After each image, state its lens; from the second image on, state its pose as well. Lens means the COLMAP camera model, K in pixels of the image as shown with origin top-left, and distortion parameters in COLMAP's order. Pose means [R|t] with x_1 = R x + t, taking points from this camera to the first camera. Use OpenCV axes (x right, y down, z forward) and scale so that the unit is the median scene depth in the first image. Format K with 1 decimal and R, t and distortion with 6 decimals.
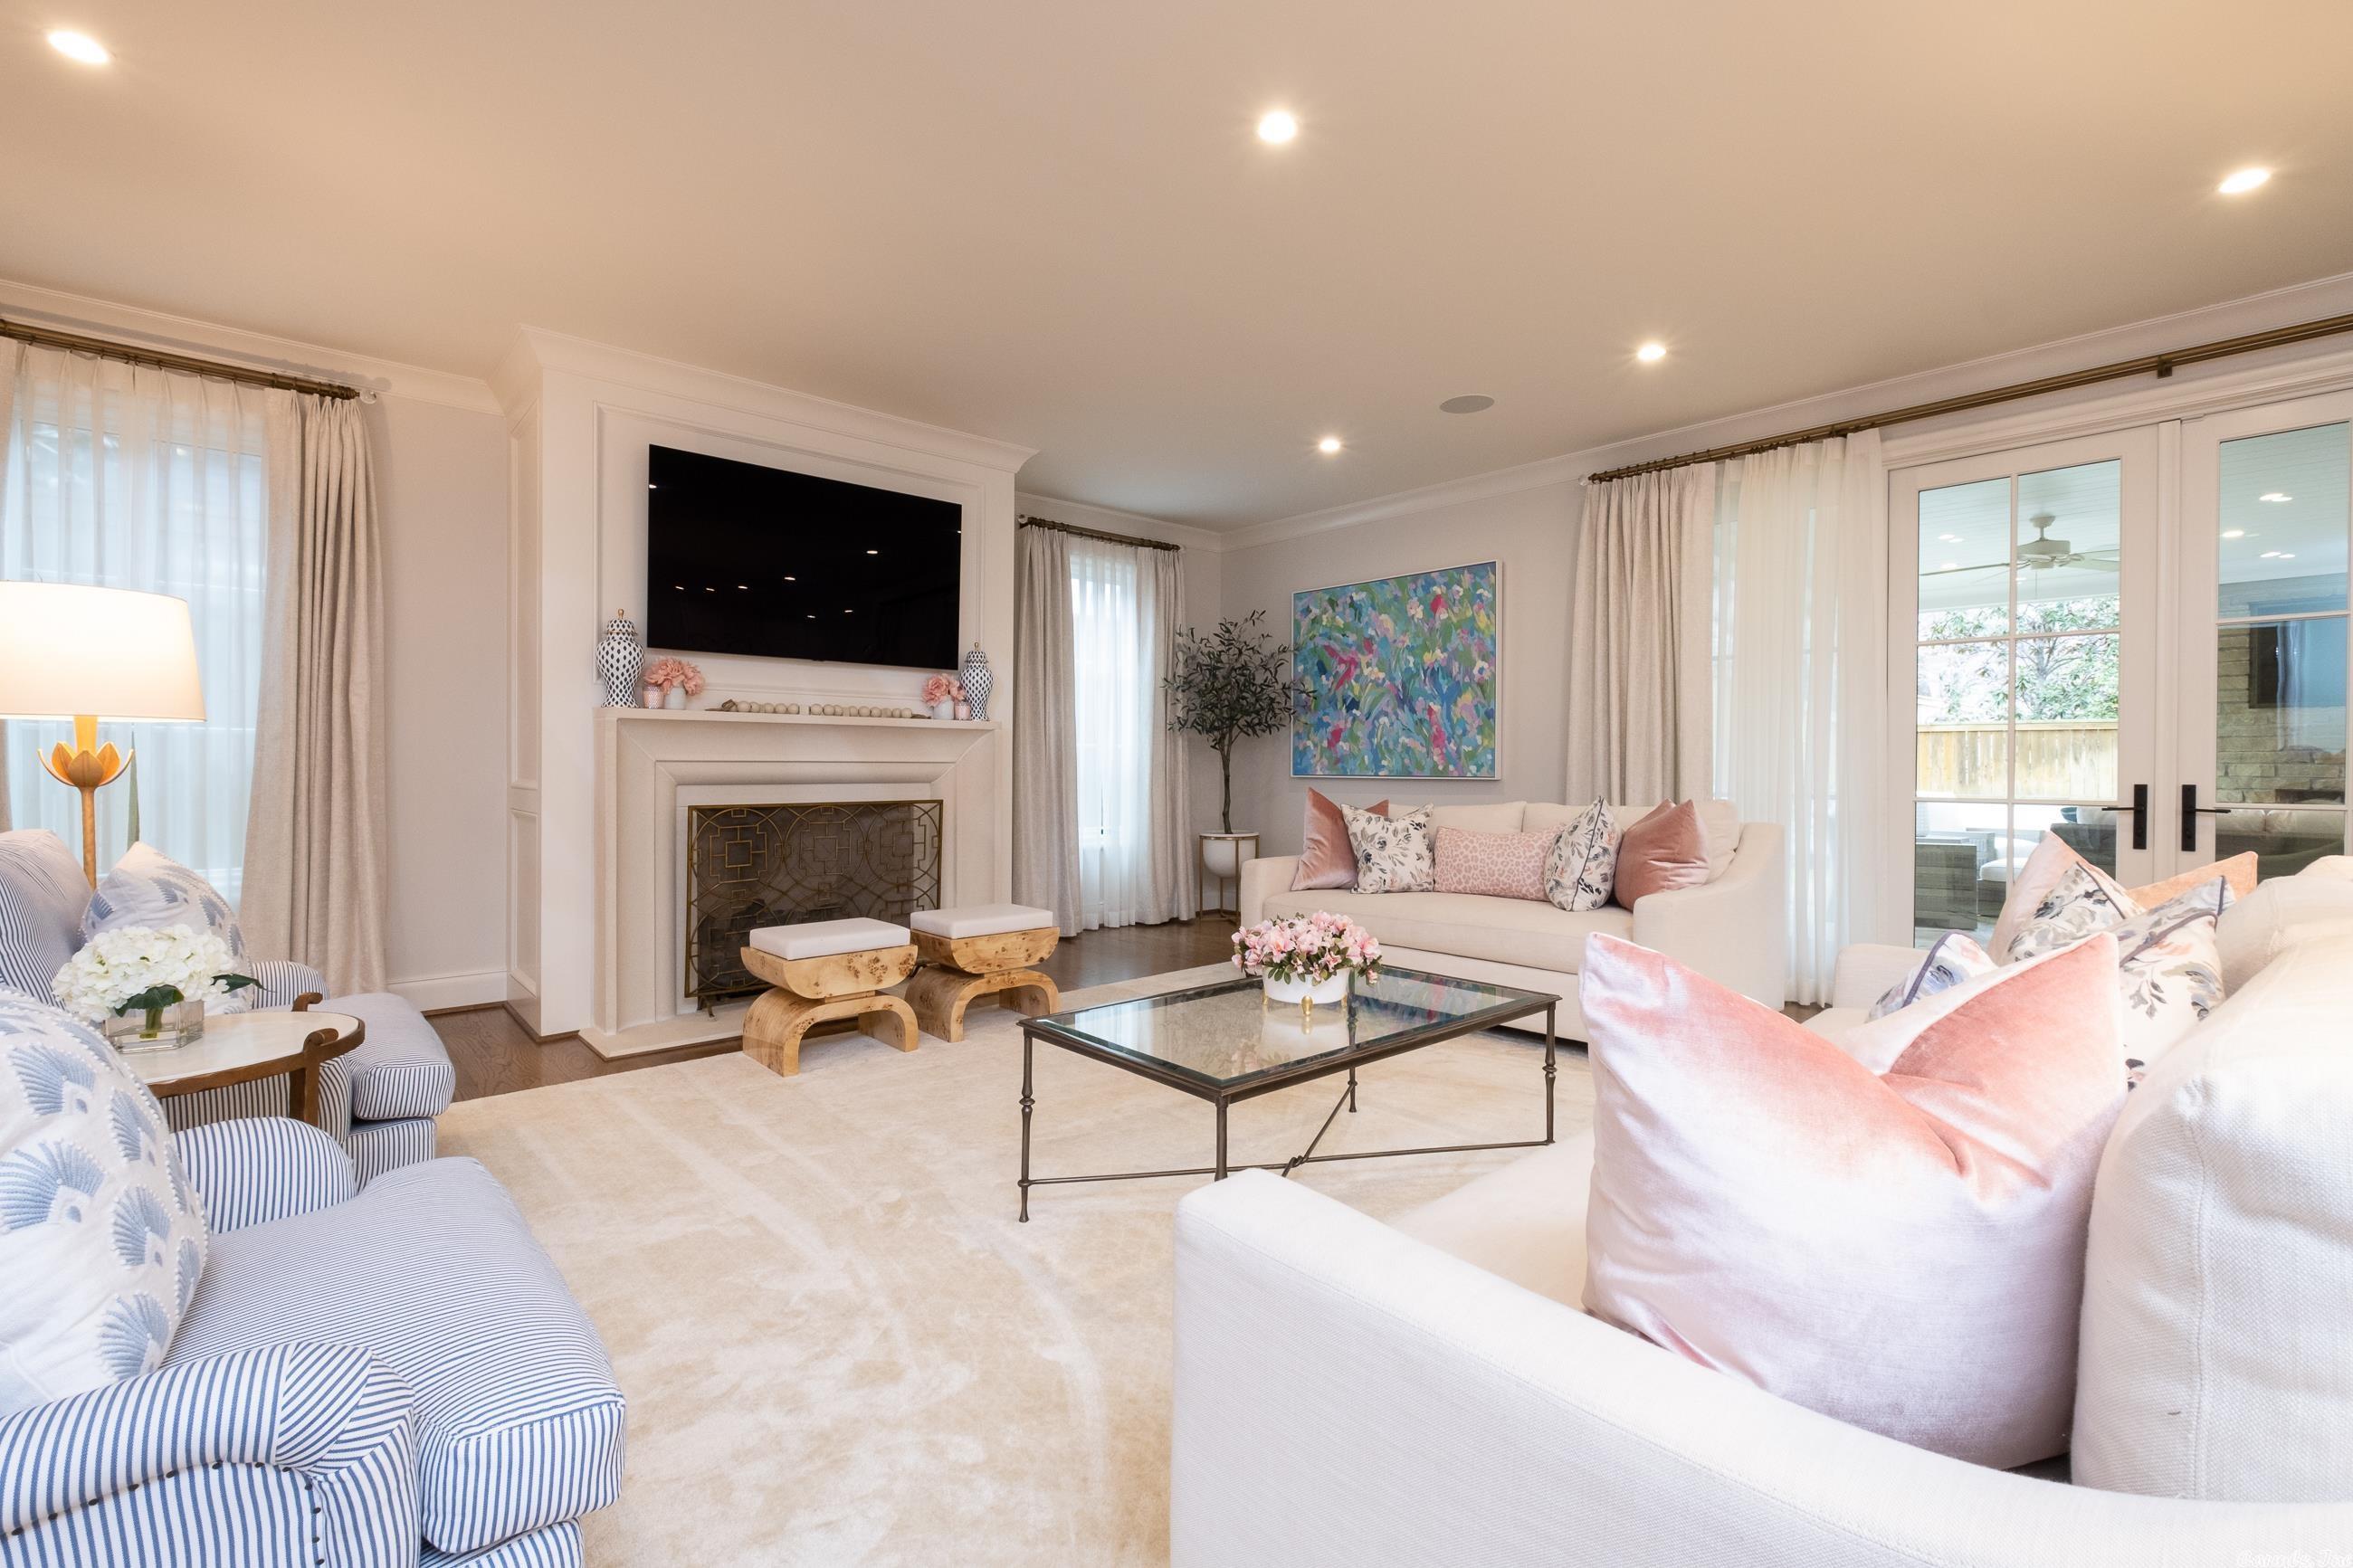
lens RADIAL K [[1062.4, 0, 1175.2], [0, 1062.4, 770.2], [0, 0, 1]] dist [0.001162, 0.000069]
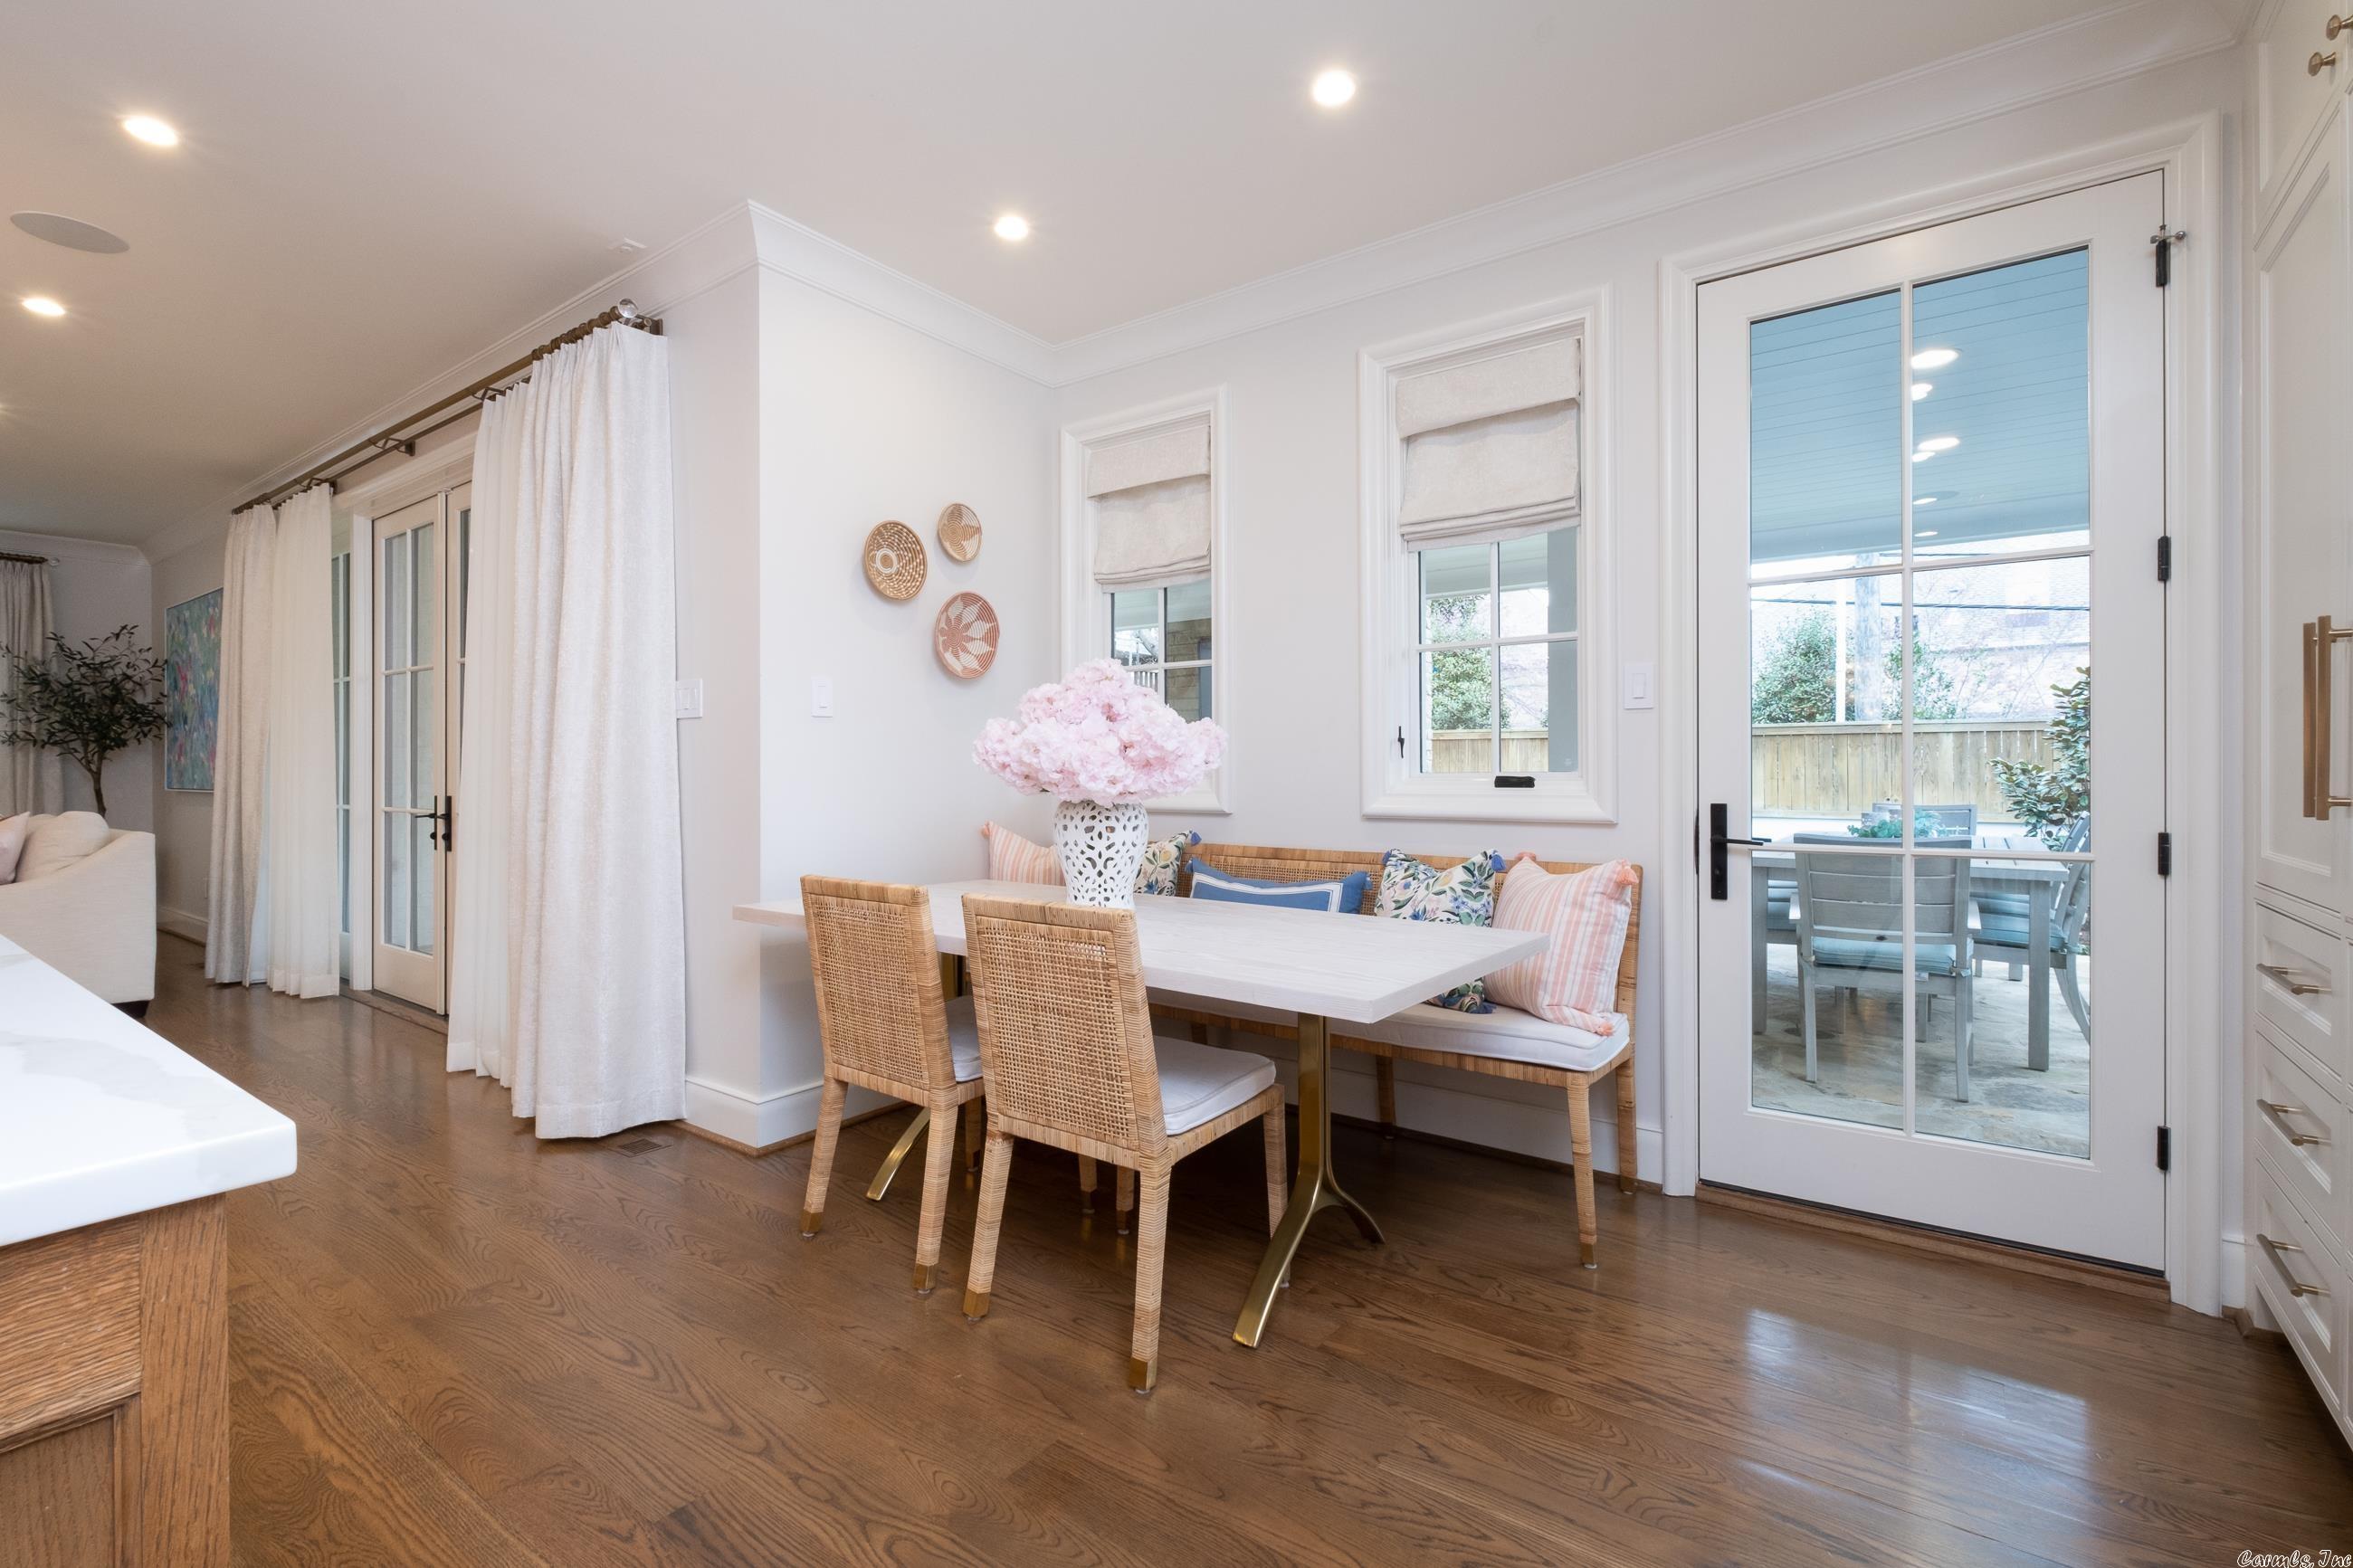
lens RADIAL K [[1062.4, 0, 1202.0], [0, 1062.4, 778.9], [0, 0, 1]] dist [0.001162, 0.000069]
pose [[0.977607, -0.005613, 0.210363, 1.015283], [0.005311, 0.999984, 0.002004, -0.001882], [-0.210370, -0.000842, 0.977621, -0.241892]]
